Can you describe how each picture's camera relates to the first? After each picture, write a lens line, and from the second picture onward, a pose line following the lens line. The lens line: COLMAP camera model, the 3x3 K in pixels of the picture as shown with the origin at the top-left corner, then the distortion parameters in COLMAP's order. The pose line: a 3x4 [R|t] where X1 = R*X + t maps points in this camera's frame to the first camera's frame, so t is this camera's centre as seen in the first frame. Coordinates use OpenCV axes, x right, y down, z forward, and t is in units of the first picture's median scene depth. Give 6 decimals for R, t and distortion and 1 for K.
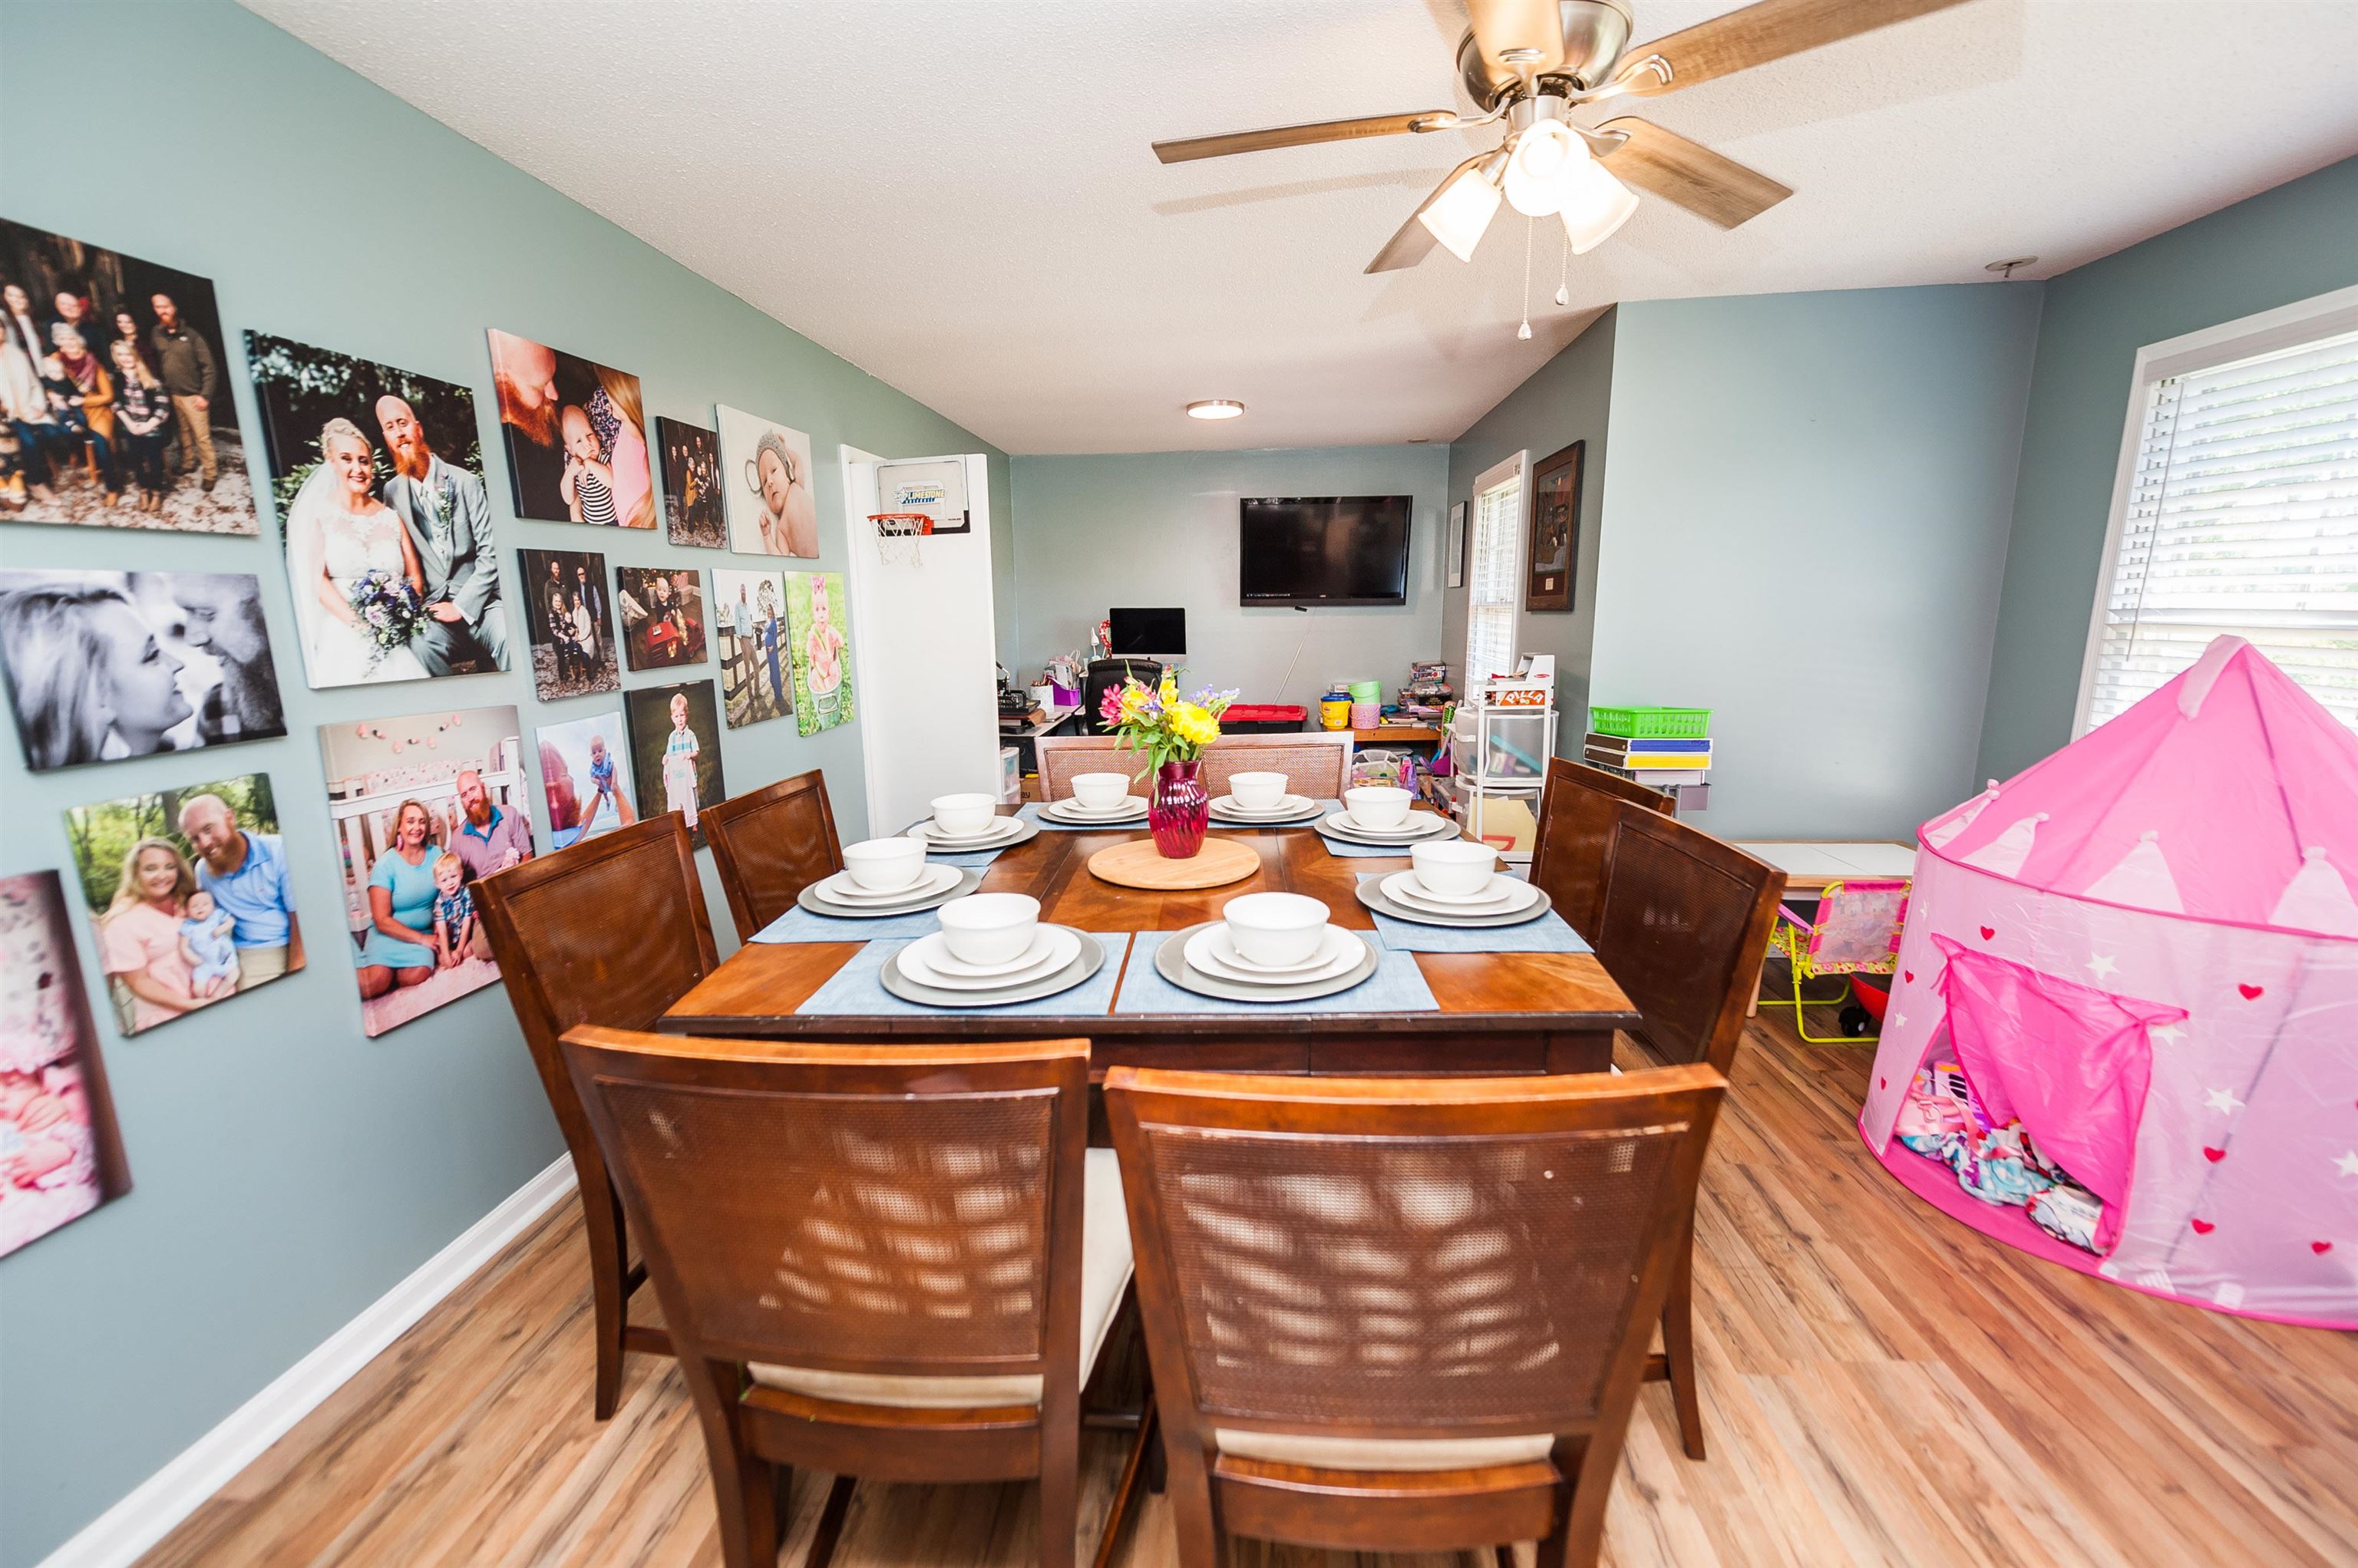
lens RADIAL K [[922.2, 0, 1187.1], [0, 922.2, 787.3], [0, 0, 1]] dist [0.016312, -0.007140]
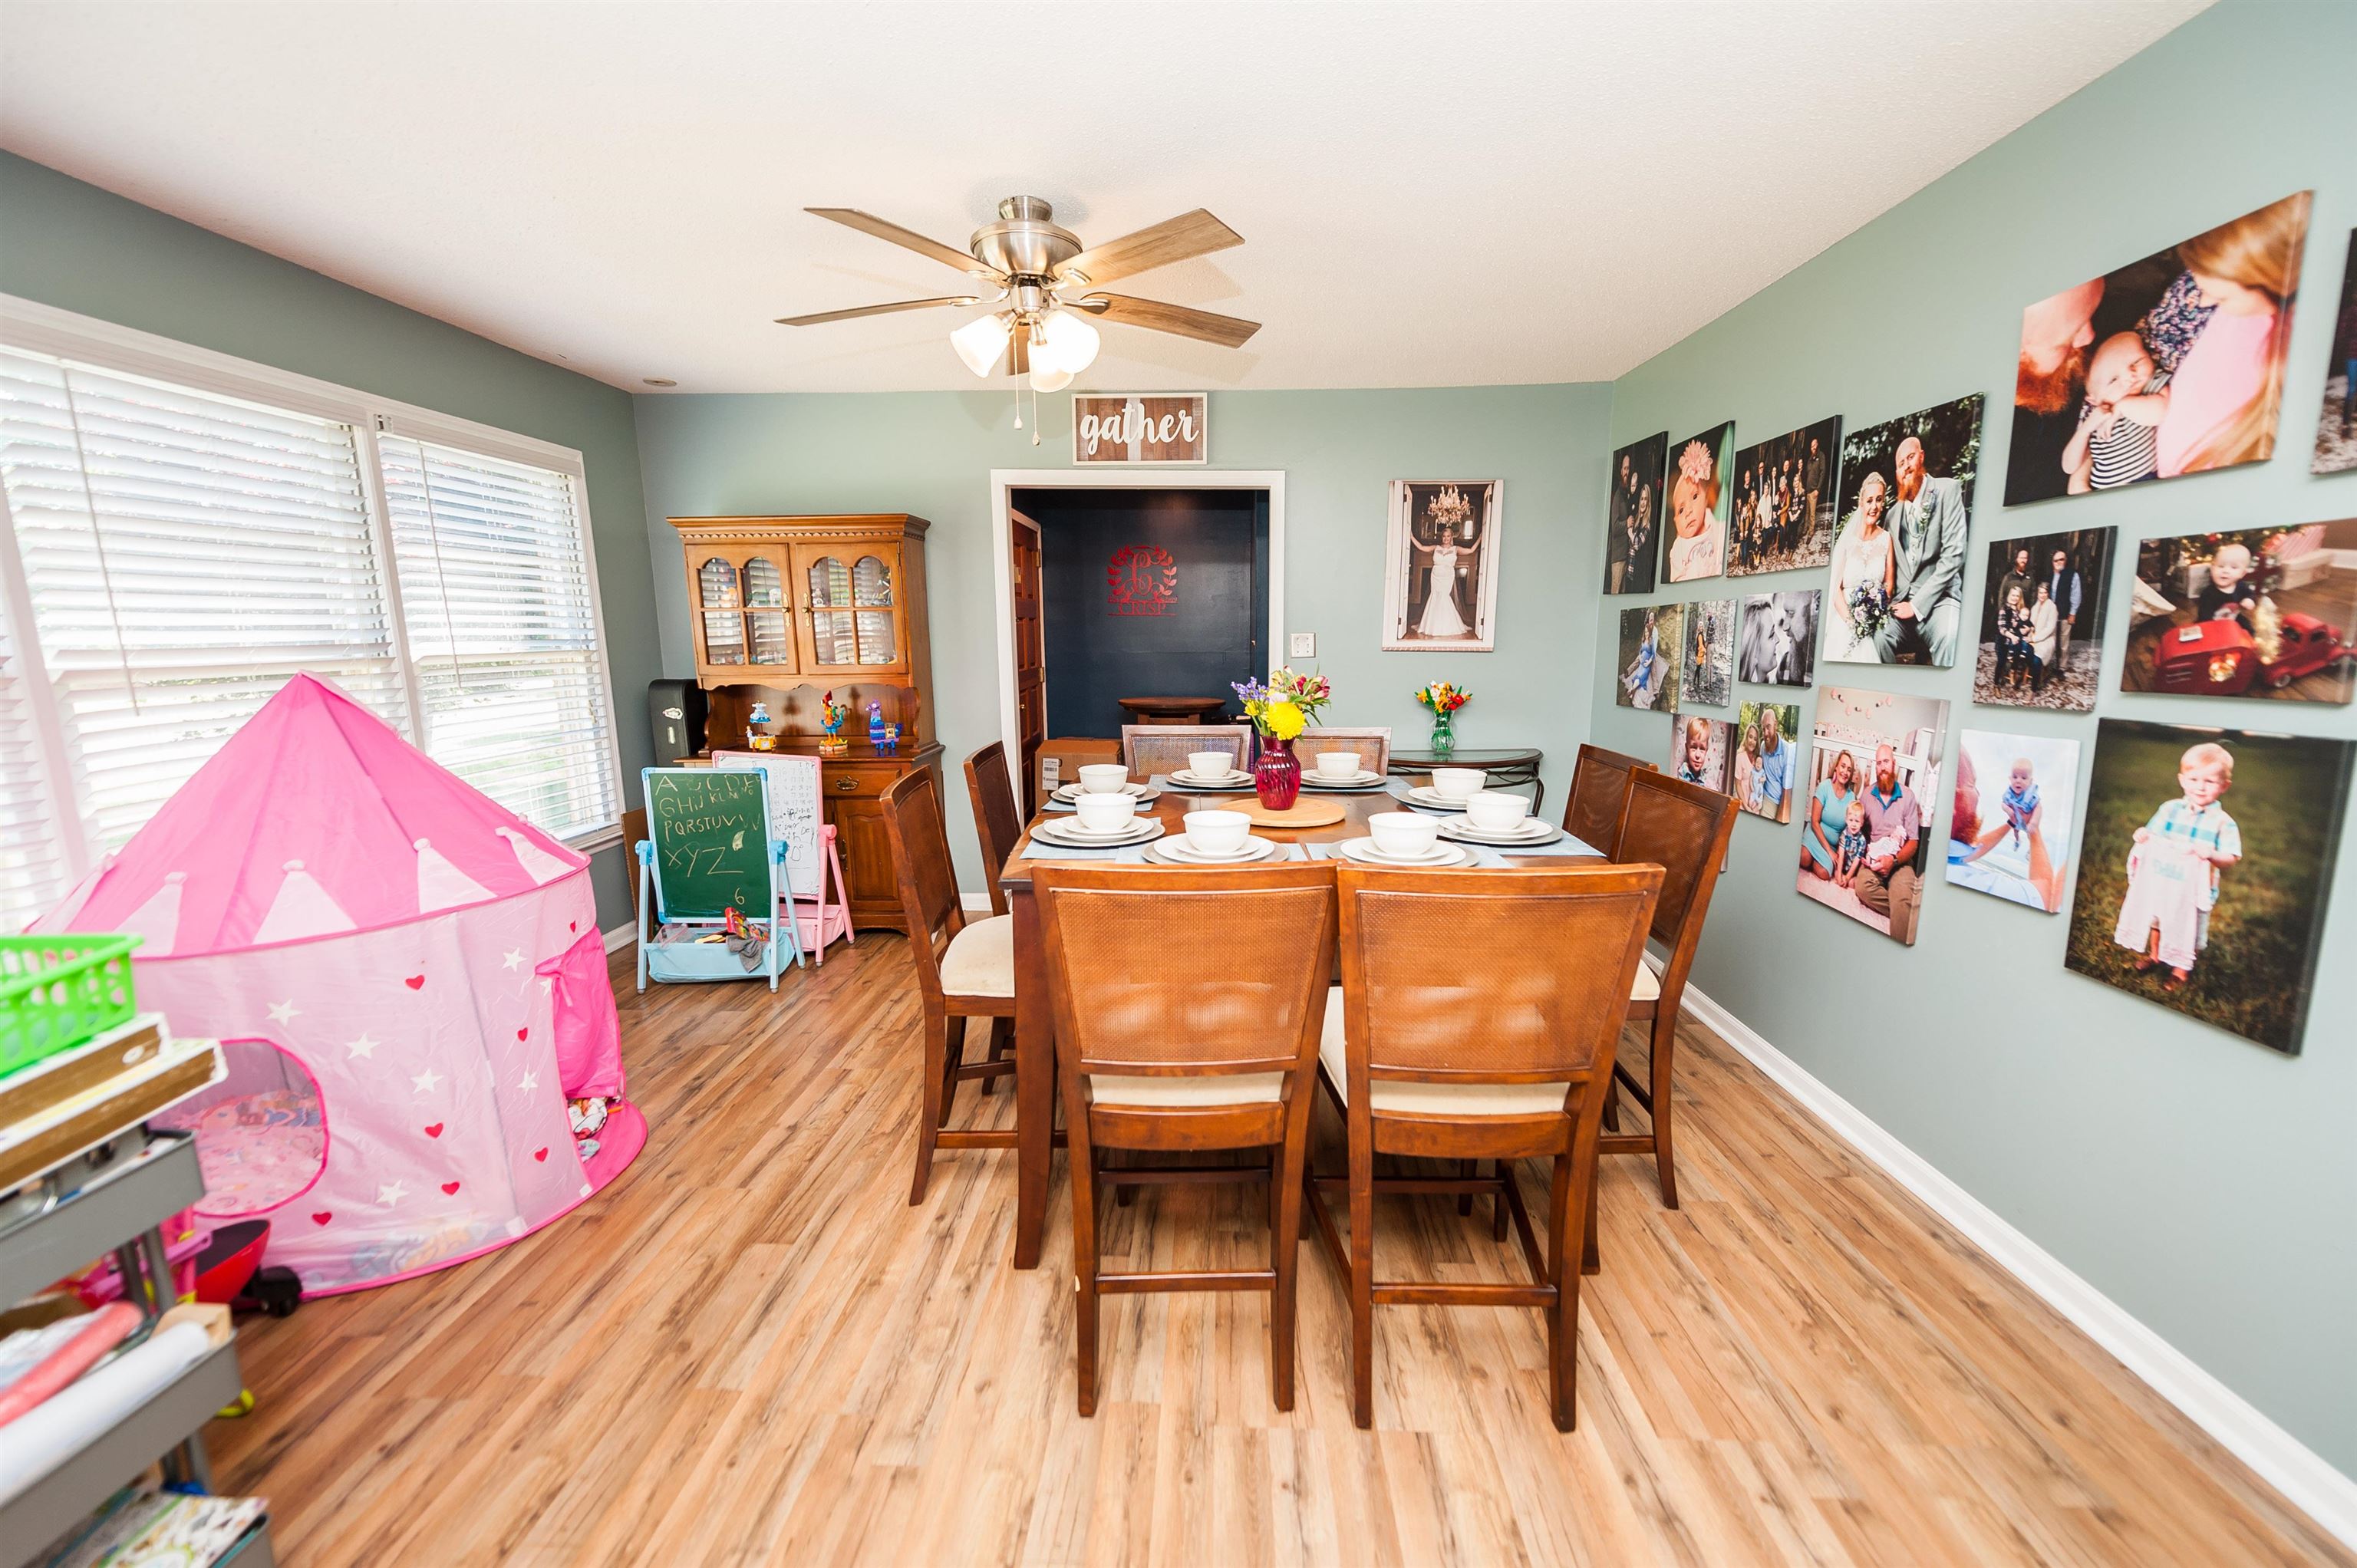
lens RADIAL K [[921.8, 0, 1186.6], [0, 921.8, 787.3], [0, 0, 1]] dist [0.016312, -0.007140]
pose [[-0.998960, 0.029058, -0.035148, 0.163565], [0.014758, 0.935232, 0.353728, -0.415666], [0.043150, 0.352841, -0.934688, 2.177314]]
